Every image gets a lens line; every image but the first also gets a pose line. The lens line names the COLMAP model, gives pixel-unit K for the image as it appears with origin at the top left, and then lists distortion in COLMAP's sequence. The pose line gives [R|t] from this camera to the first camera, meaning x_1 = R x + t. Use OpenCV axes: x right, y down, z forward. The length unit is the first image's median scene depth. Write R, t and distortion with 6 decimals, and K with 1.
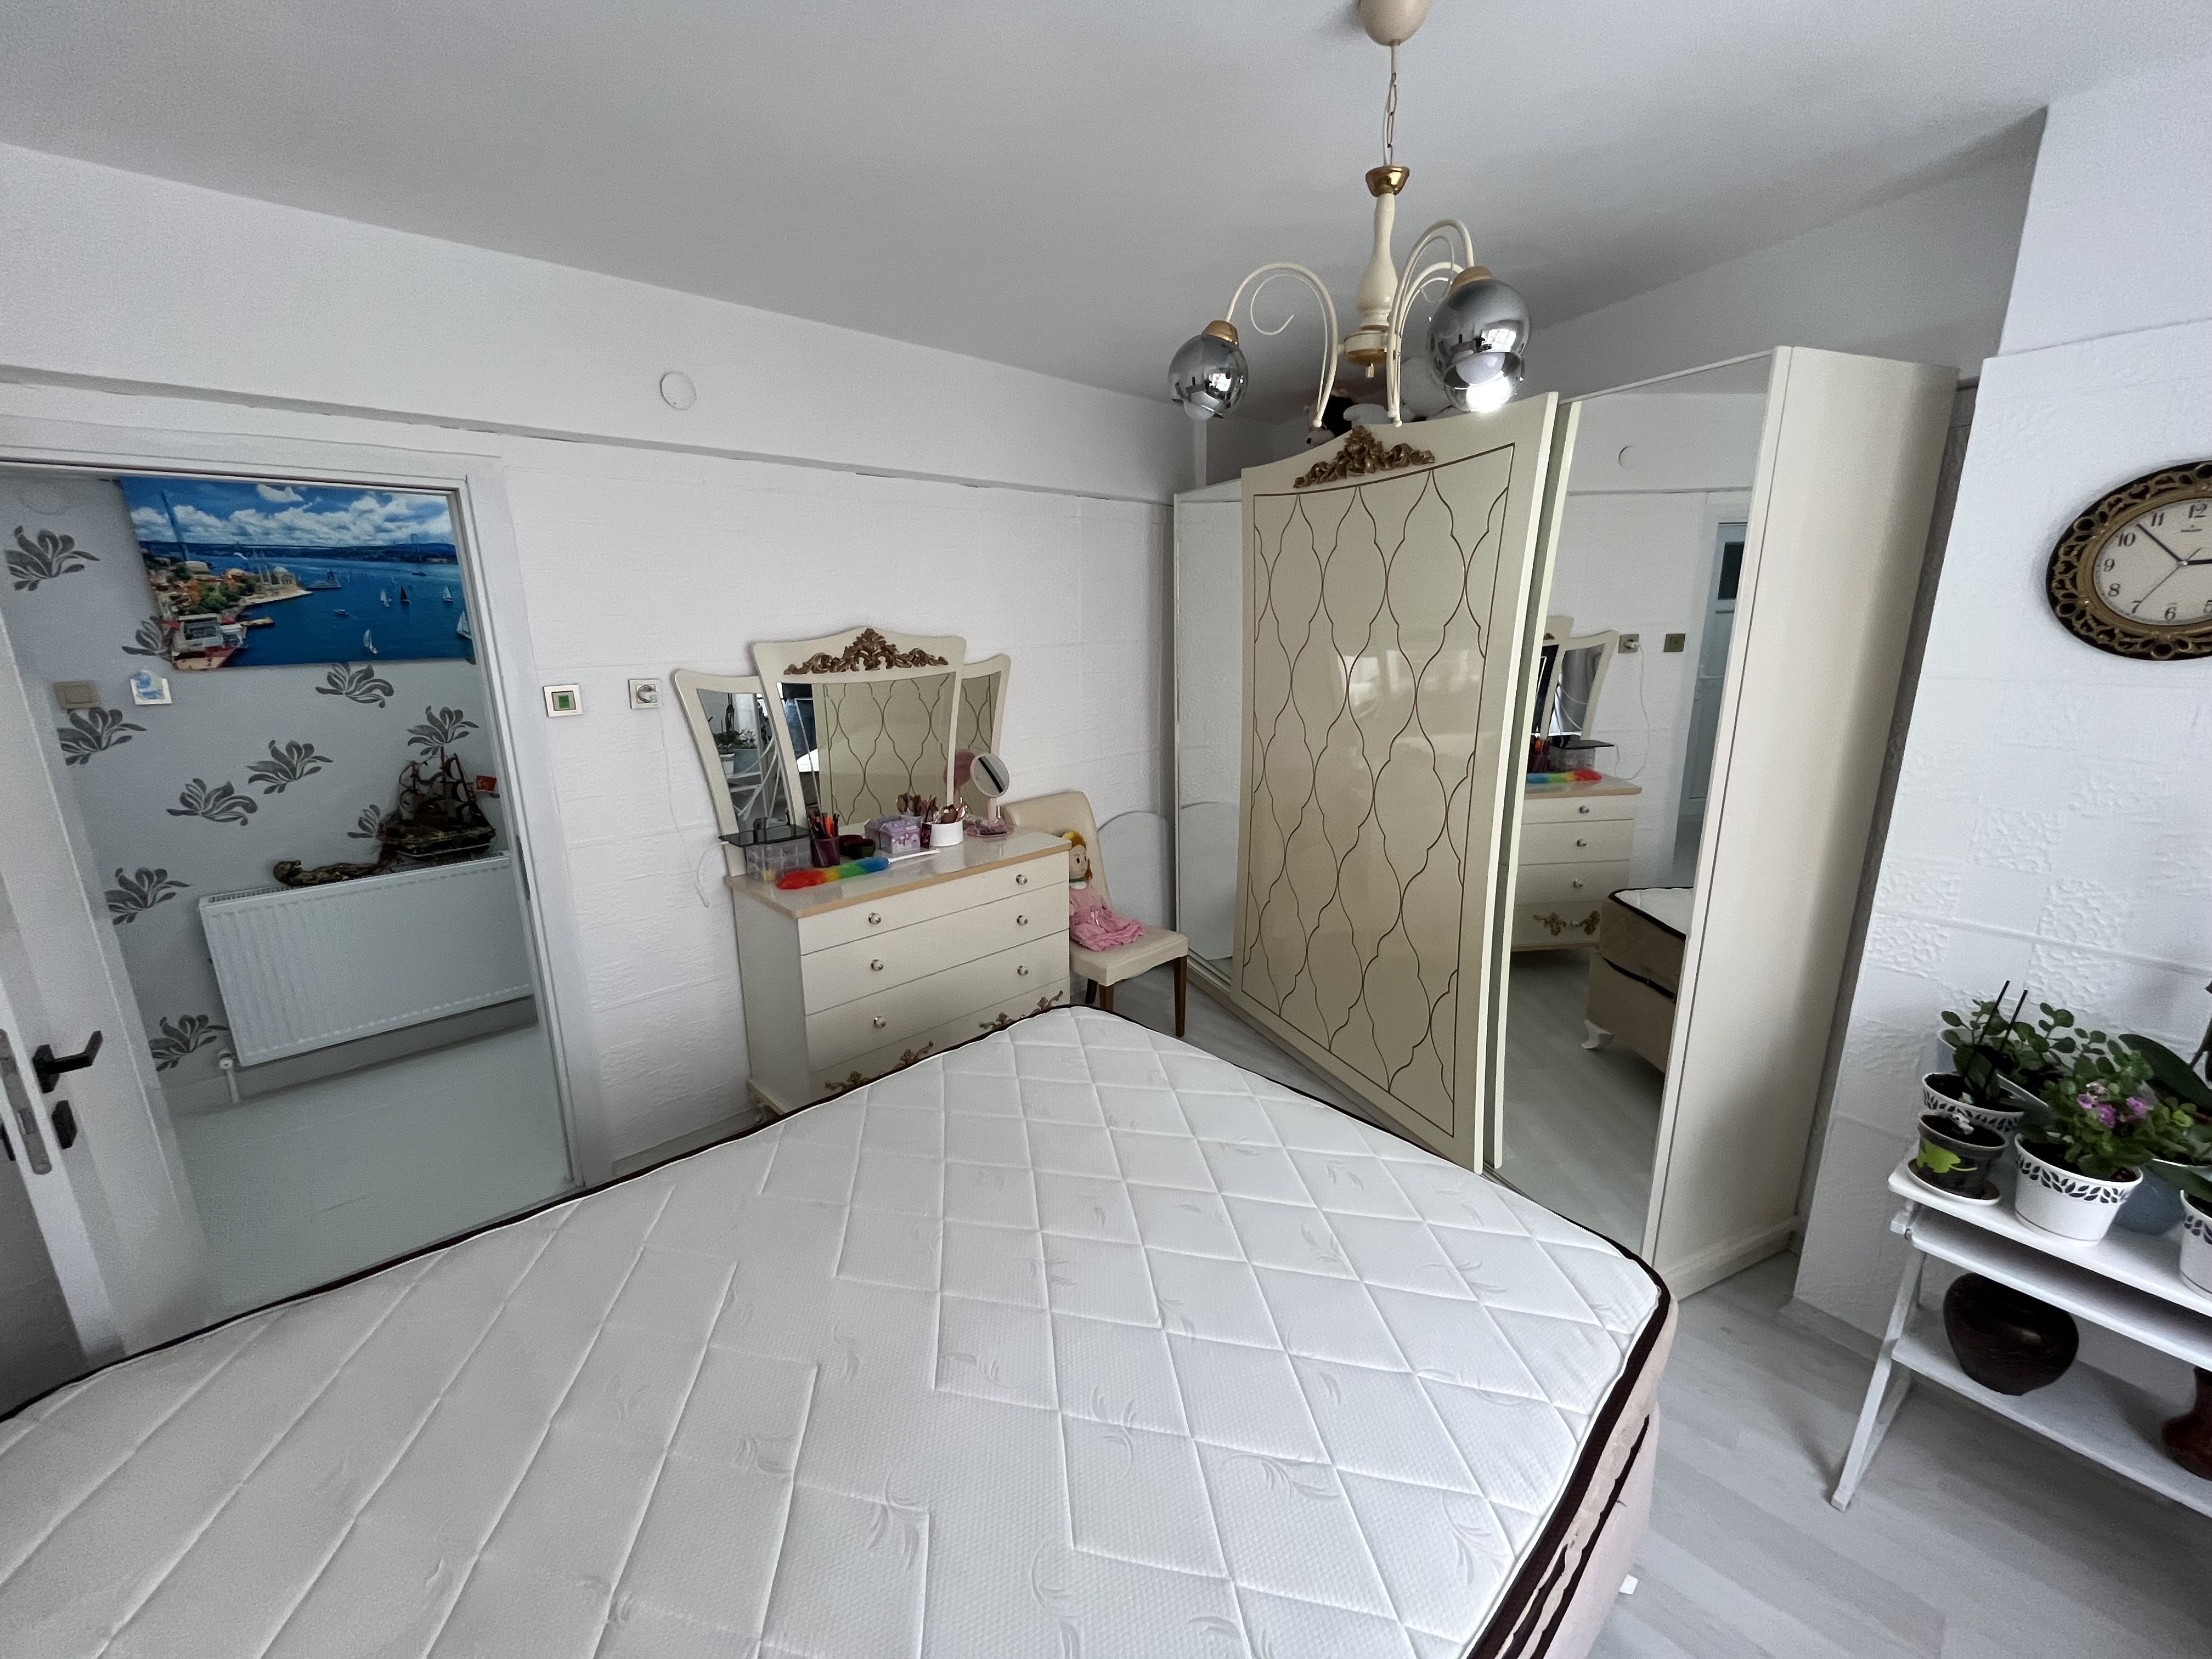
lens RADIAL K [[901.2, 0, 1094.8], [0, 901.2, 830.4], [0, 0, 1]] dist [-0.002538, -0.000086]
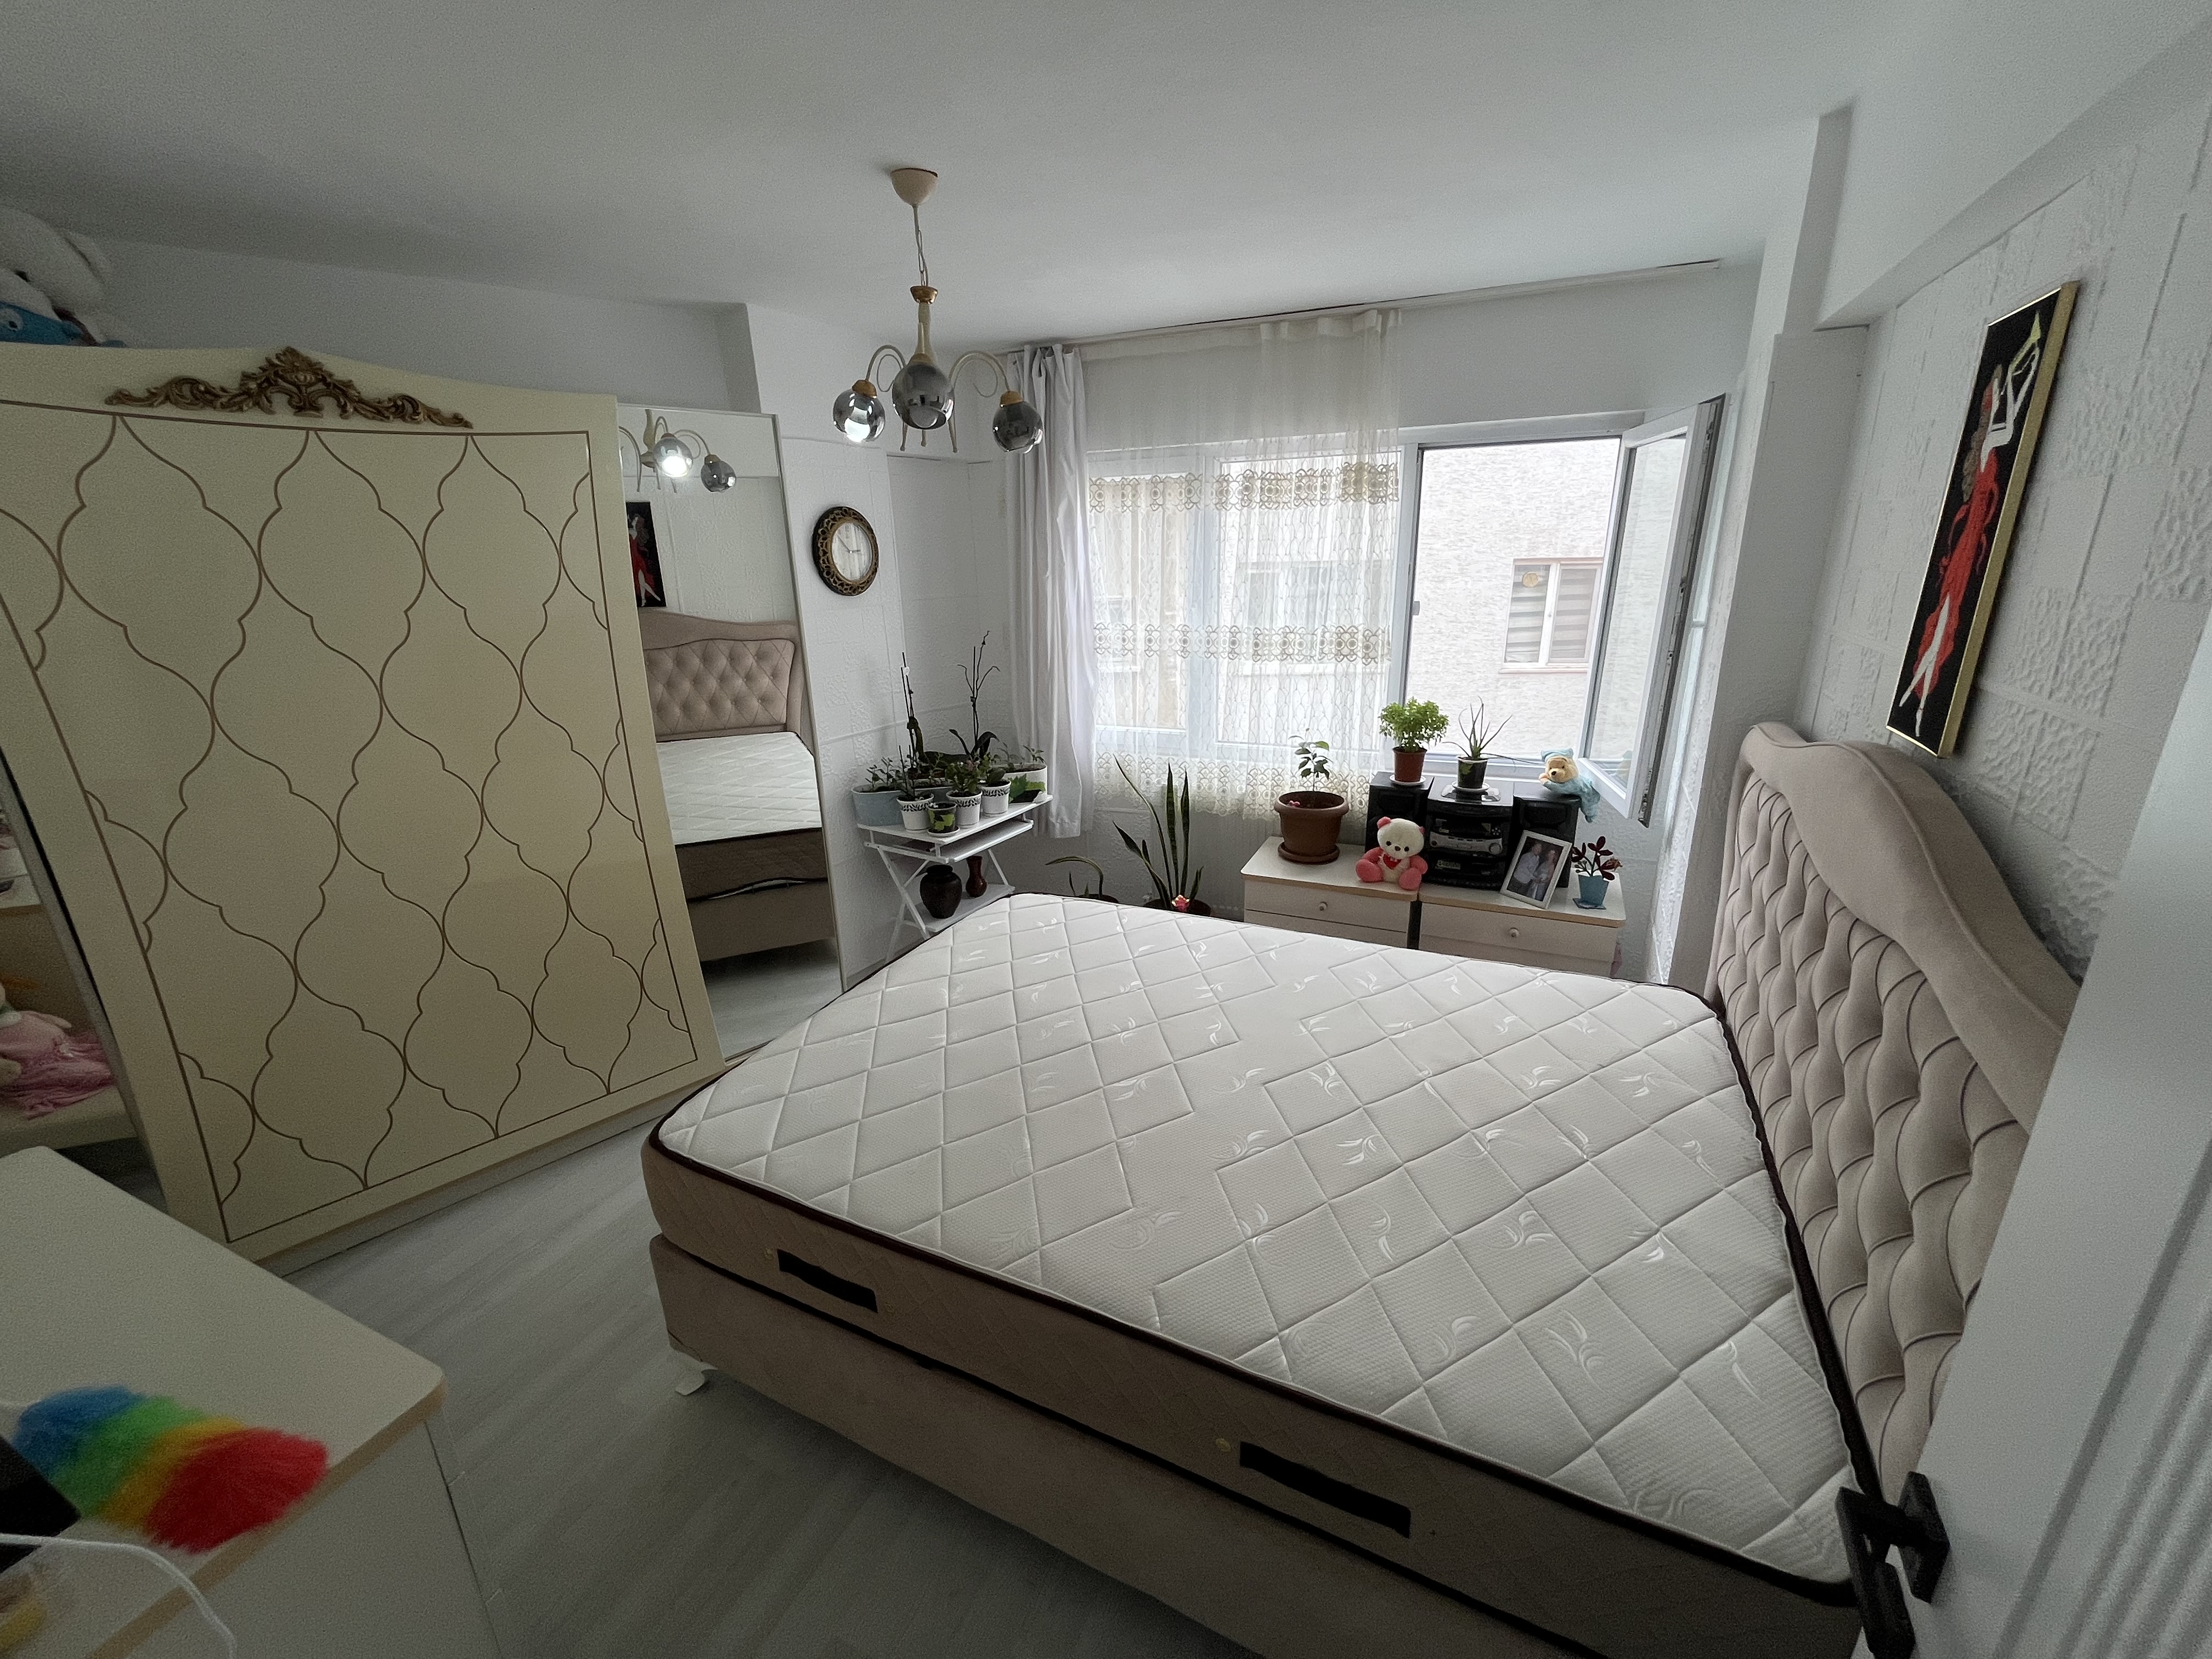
lens RADIAL K [[901.2, 0, 1103.3], [0, 901.2, 826.6], [0, 0, 1]] dist [-0.002538, -0.000086]
pose [[-0.354609, -0.252479, 0.900282, -0.751530], [0.257758, 0.899147, 0.353688, -0.193602], [-0.898784, 0.357476, -0.253767, 0.768427]]
